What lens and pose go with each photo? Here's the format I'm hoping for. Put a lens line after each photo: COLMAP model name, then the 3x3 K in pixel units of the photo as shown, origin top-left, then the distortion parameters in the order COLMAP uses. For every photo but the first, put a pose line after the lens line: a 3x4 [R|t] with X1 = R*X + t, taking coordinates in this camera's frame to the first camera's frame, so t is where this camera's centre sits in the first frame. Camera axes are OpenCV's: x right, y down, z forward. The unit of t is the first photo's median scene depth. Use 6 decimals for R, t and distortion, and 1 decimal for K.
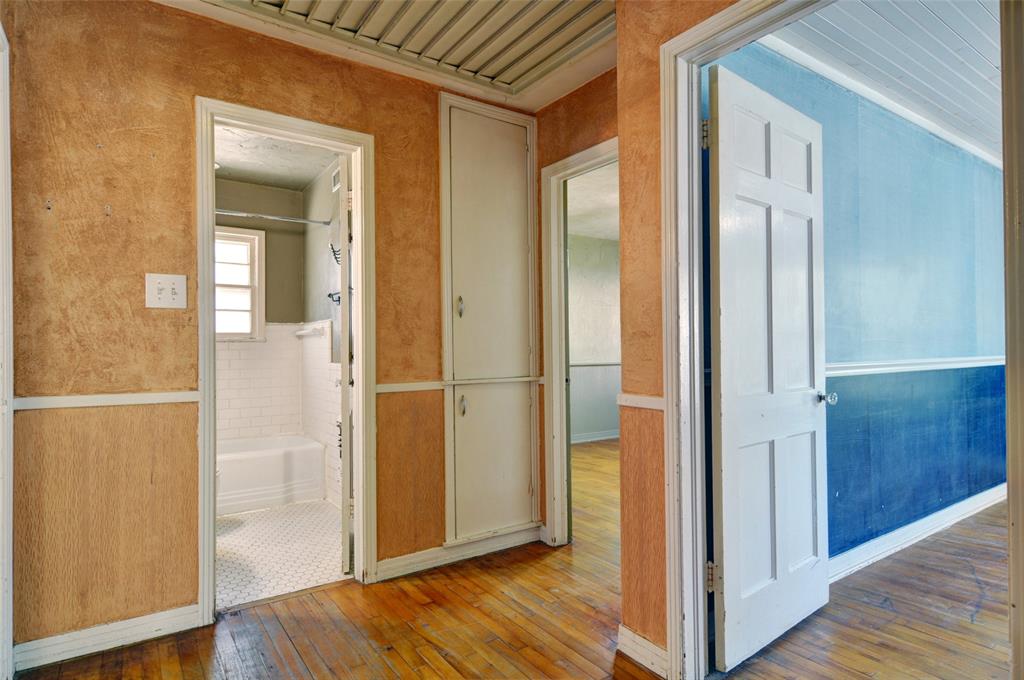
lens RADIAL K [[553.9, 0, 509.9], [0, 553.9, 341.4], [0, 0, 1]] dist [0.005825, 0.000030]
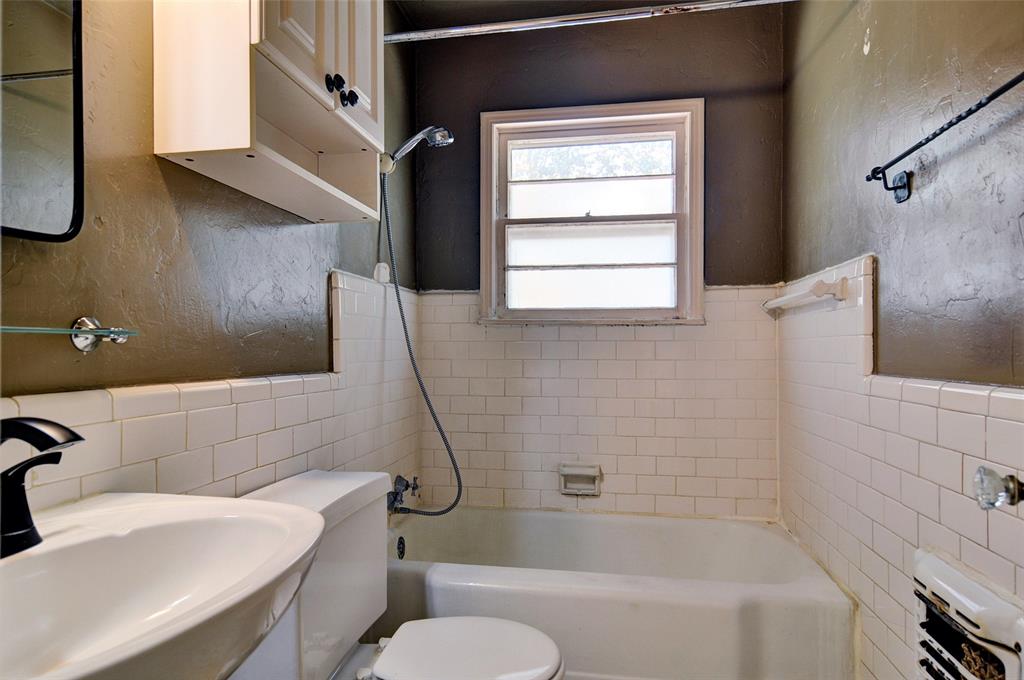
lens RADIAL K [[601.7, 0, 509.1], [0, 601.7, 344.0], [0, 0, 1]] dist [0.024386, 0.000349]
pose [[0.720295, 0.002801, -0.693662, -0.198451], [0.004080, 0.999957, 0.008275, 0.012209], [0.693656, -0.008790, 0.720253, 0.504708]]
